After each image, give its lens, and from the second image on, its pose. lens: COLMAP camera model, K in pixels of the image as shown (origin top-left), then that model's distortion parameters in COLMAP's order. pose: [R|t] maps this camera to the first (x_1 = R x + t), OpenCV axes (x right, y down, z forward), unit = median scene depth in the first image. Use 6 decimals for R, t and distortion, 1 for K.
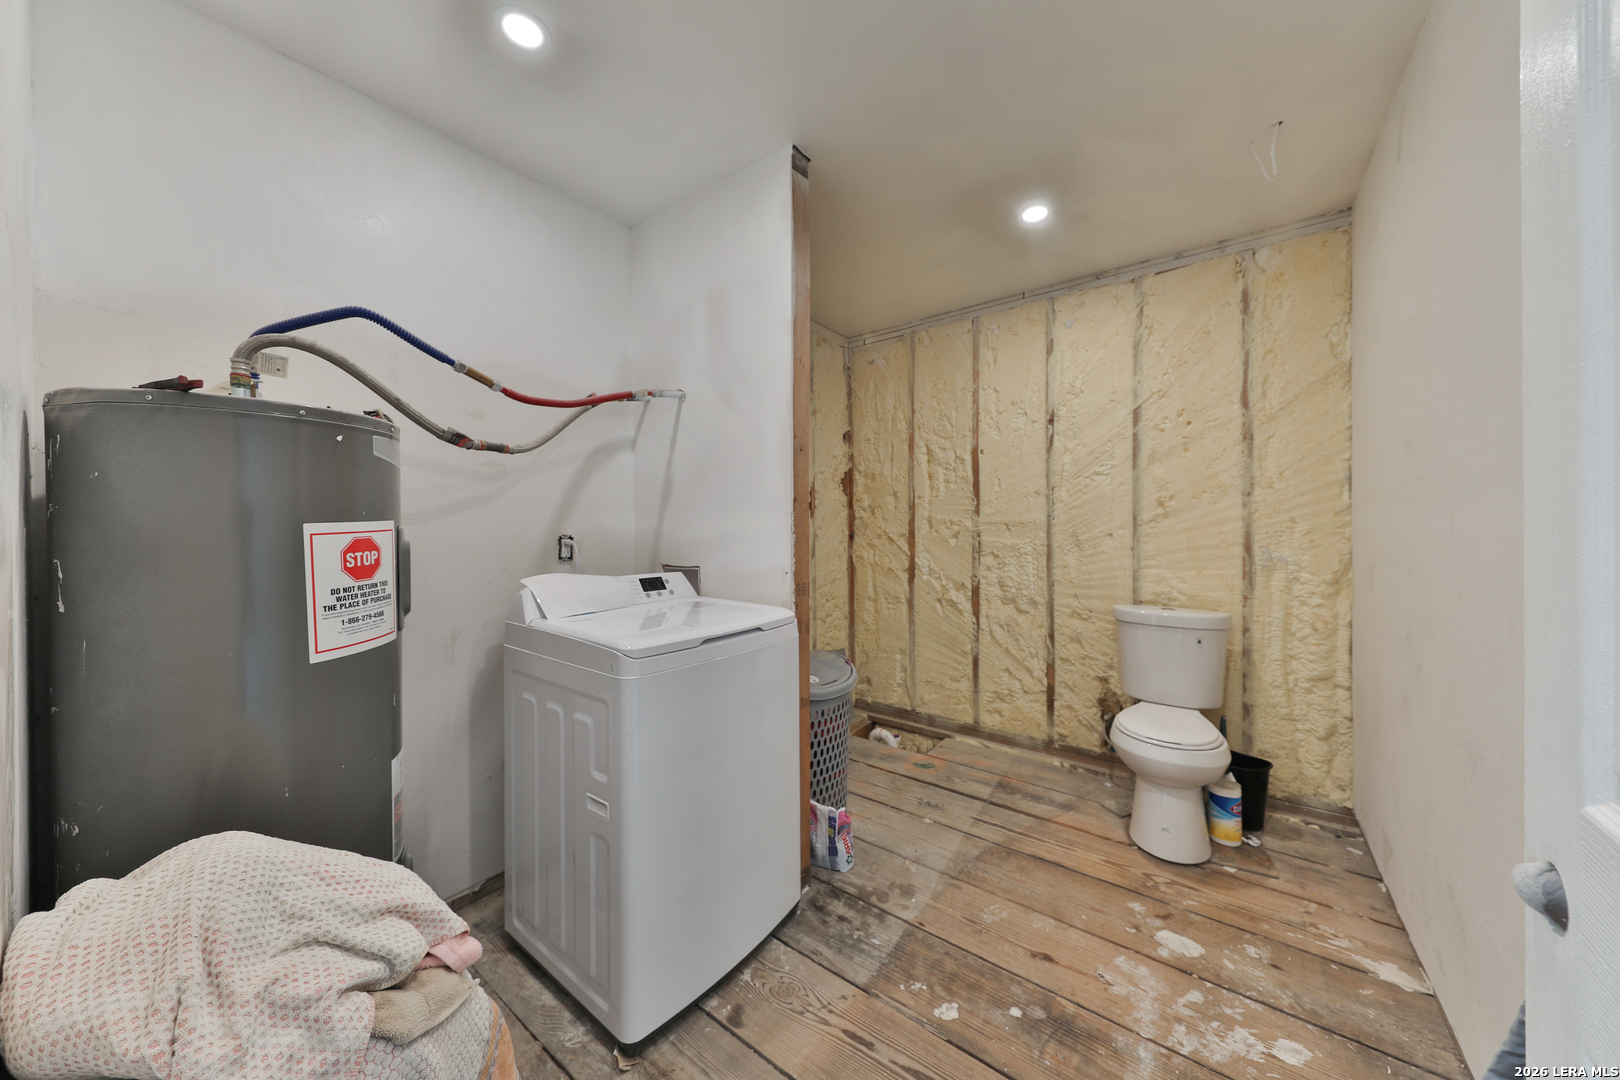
lens RADIAL K [[559.8, 0, 801.5], [0, 559.8, 526.0], [0, 0, 1]] dist [0.019430, -0.002580]
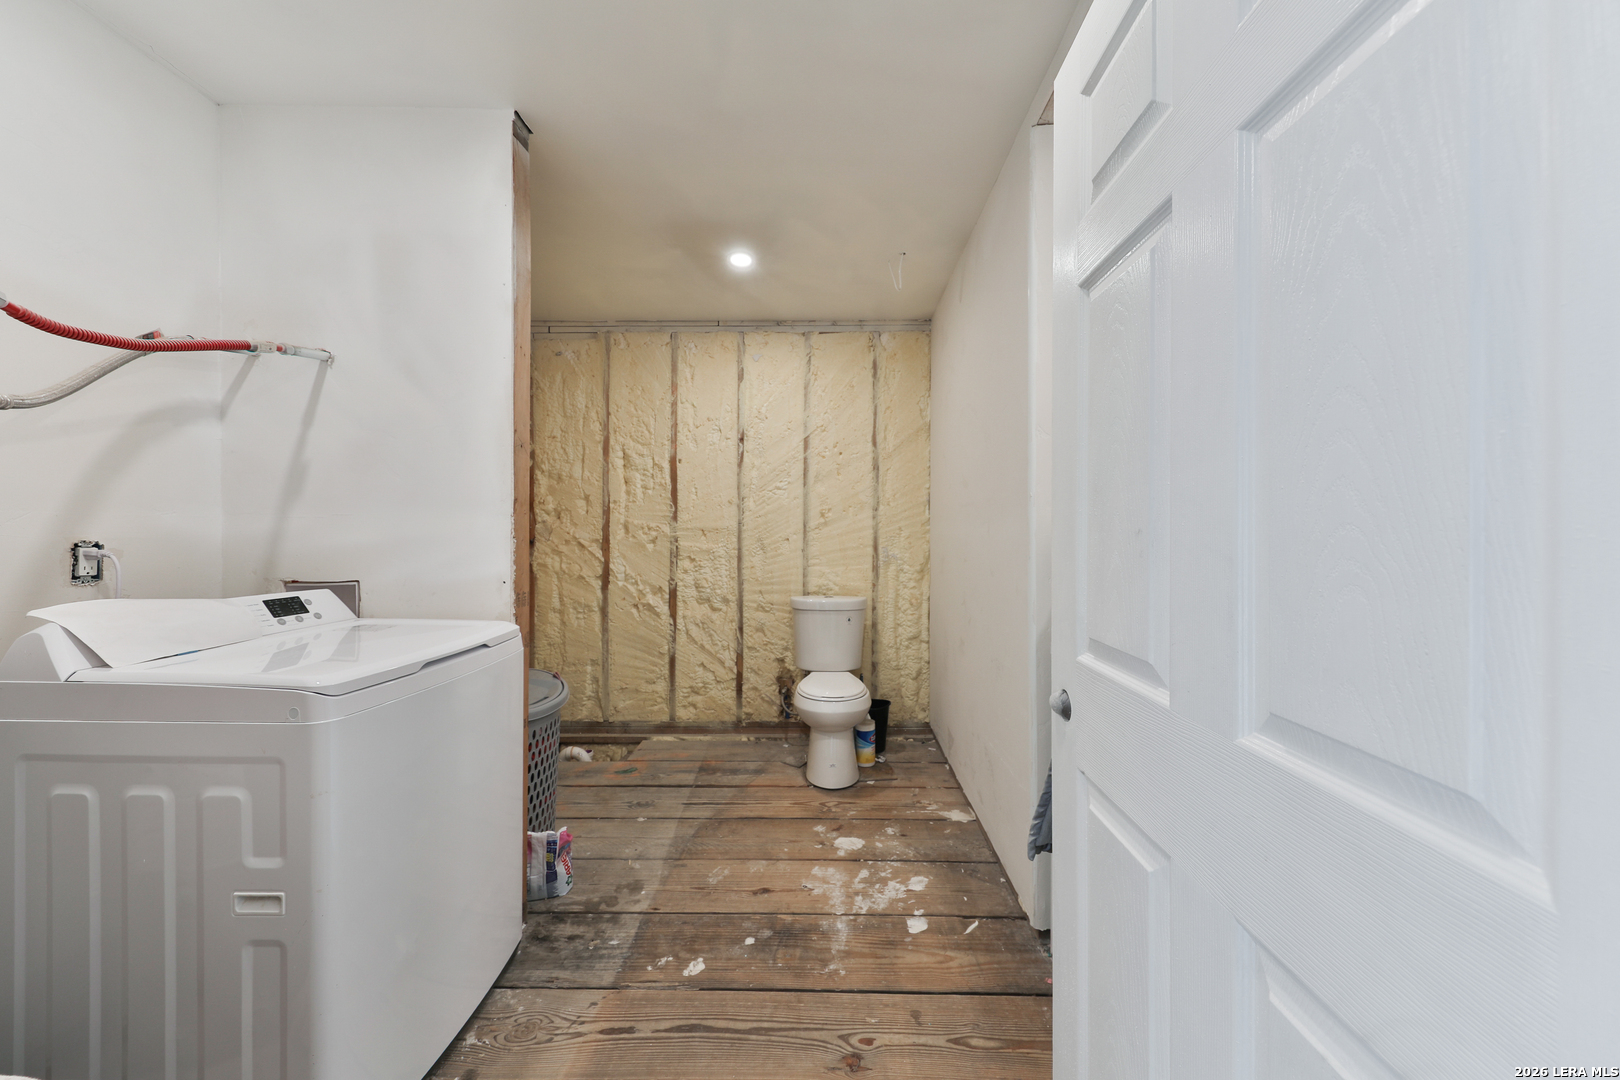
lens RADIAL K [[559.8, 0, 830.1], [0, 559.8, 530.7], [0, 0, 1]] dist [0.019430, -0.002580]
pose [[0.806450, 0.007048, 0.591261, -0.119942], [-0.005609, 0.999975, -0.004270, 0.002271], [-0.591276, 0.000127, 0.806469, -0.031625]]
